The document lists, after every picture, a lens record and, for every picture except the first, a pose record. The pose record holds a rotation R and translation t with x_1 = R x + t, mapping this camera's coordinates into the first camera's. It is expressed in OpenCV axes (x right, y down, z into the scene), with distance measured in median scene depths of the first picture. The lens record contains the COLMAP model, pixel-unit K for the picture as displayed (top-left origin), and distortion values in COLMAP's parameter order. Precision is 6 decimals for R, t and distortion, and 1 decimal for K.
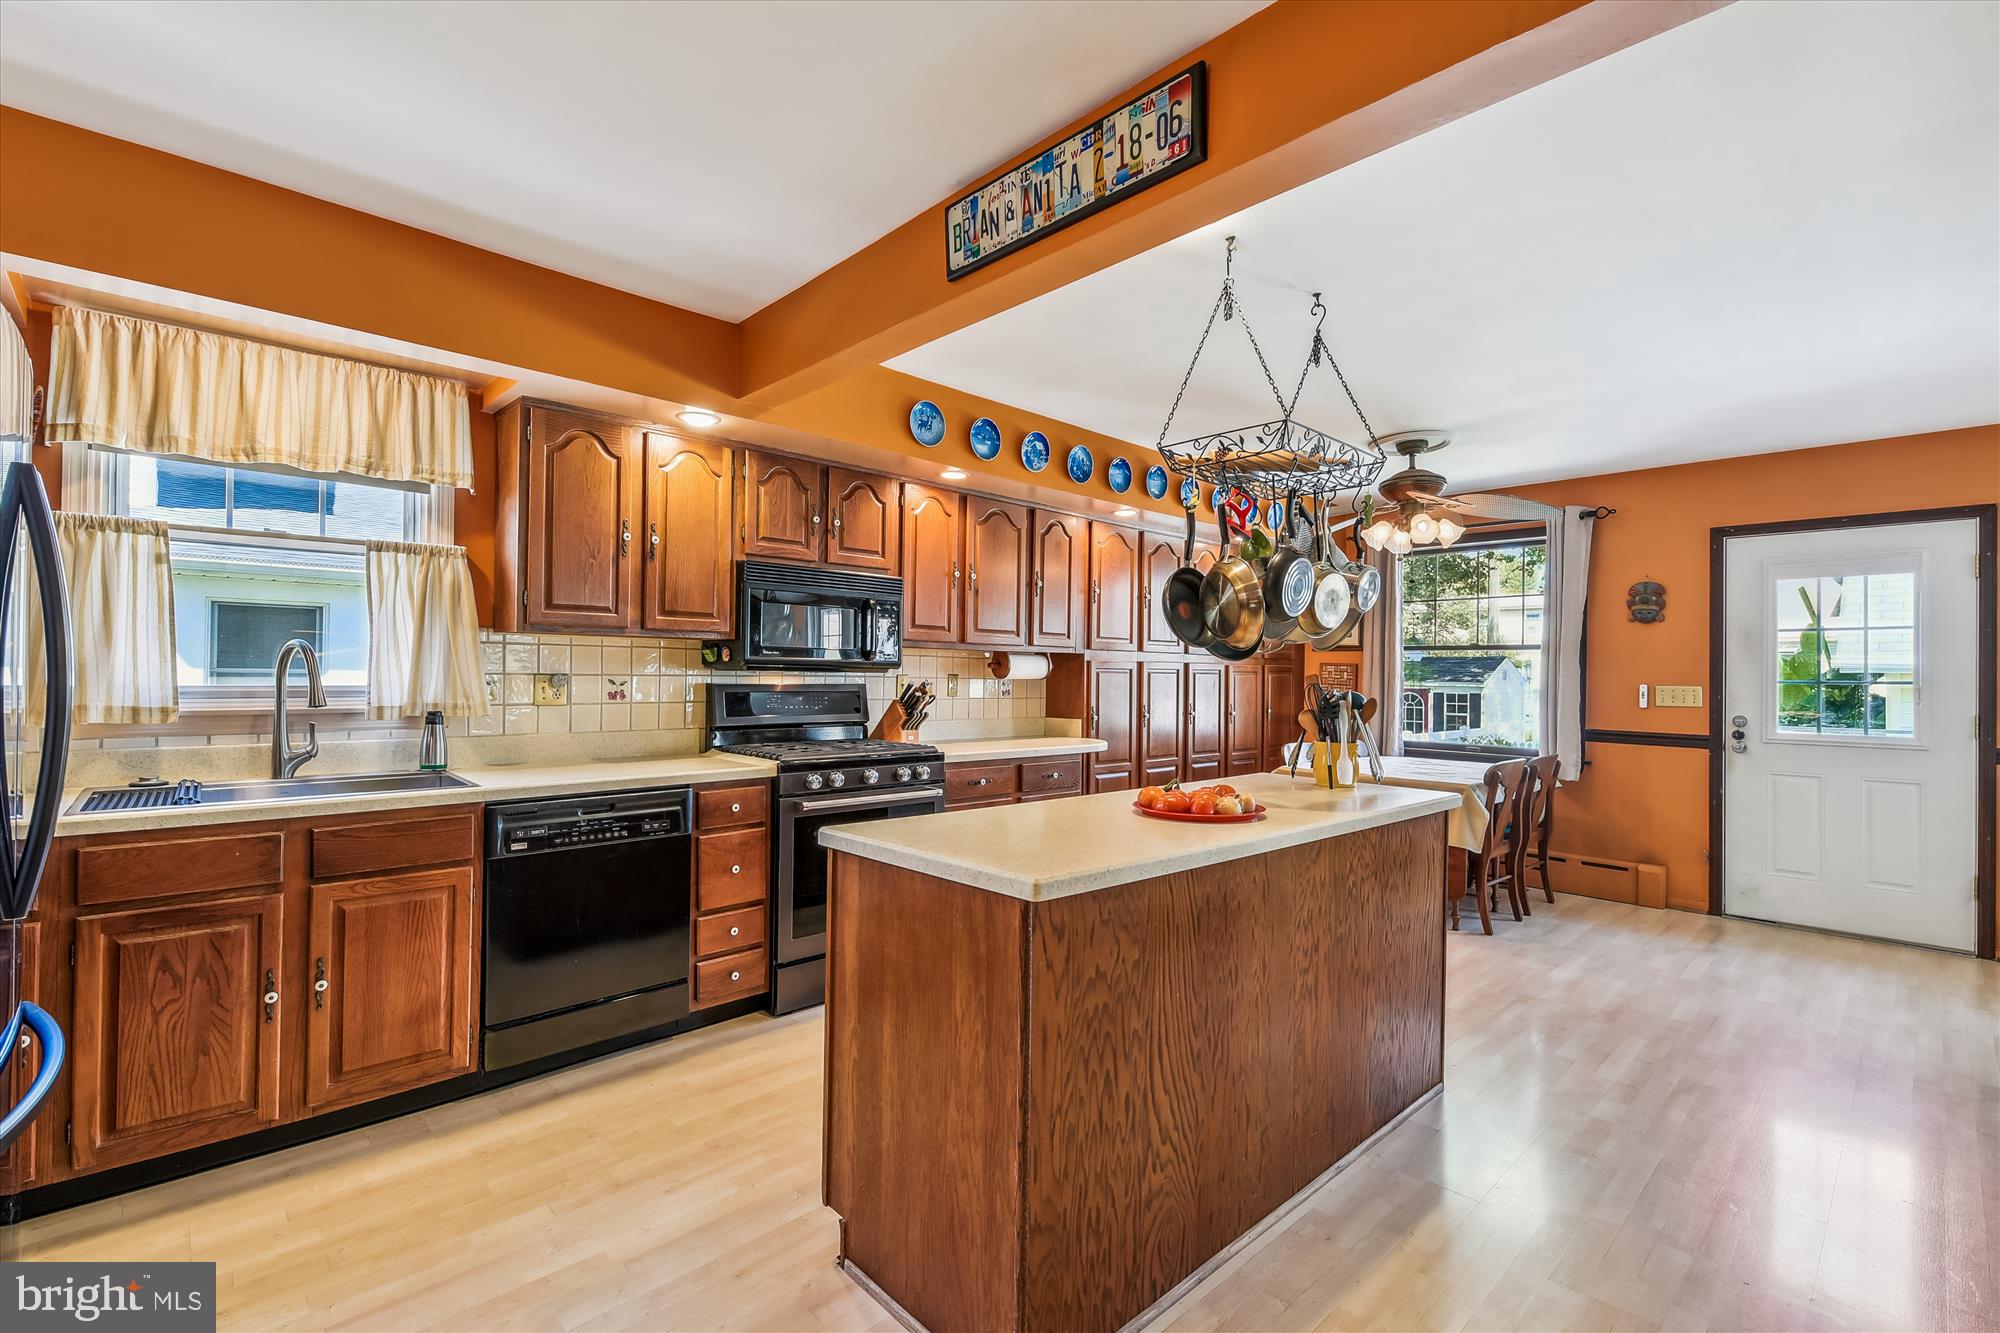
lens RADIAL K [[887.6, 0, 1000.0], [0, 887.6, 666.5], [0, 0, 1]] dist [-0.000467, -0.000060]
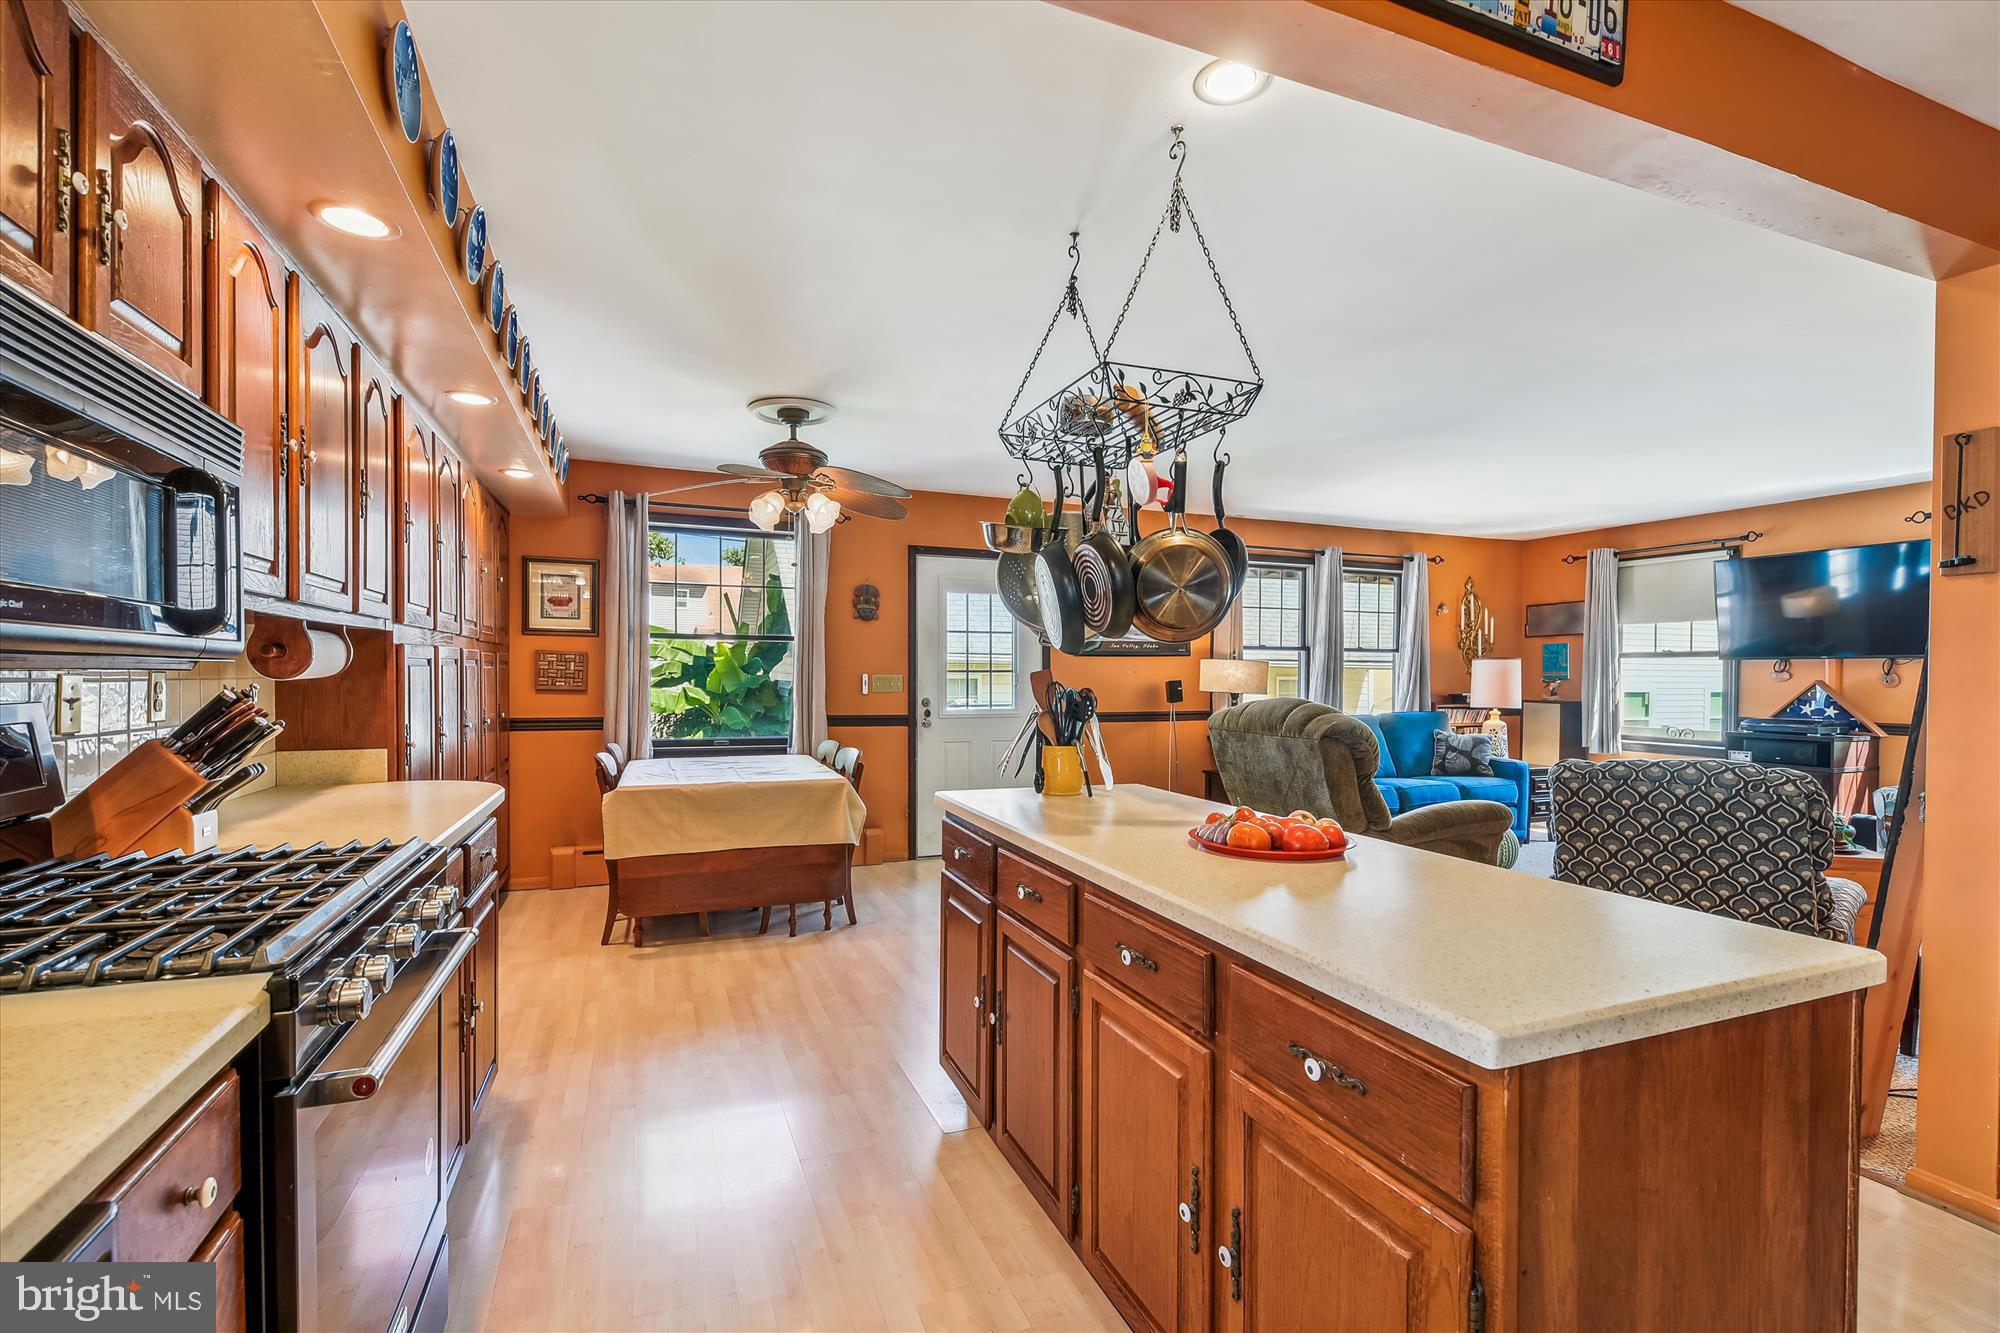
lens RADIAL K [[883.9, 0, 998.2], [0, 883.9, 681.9], [0, 0, 1]] dist [0.002386, 0.000067]
pose [[0.365348, -0.020540, 0.930644, -0.294707], [-0.010489, 0.999602, 0.026180, -0.001201], [-0.930812, -0.019326, 0.364987, 0.449609]]
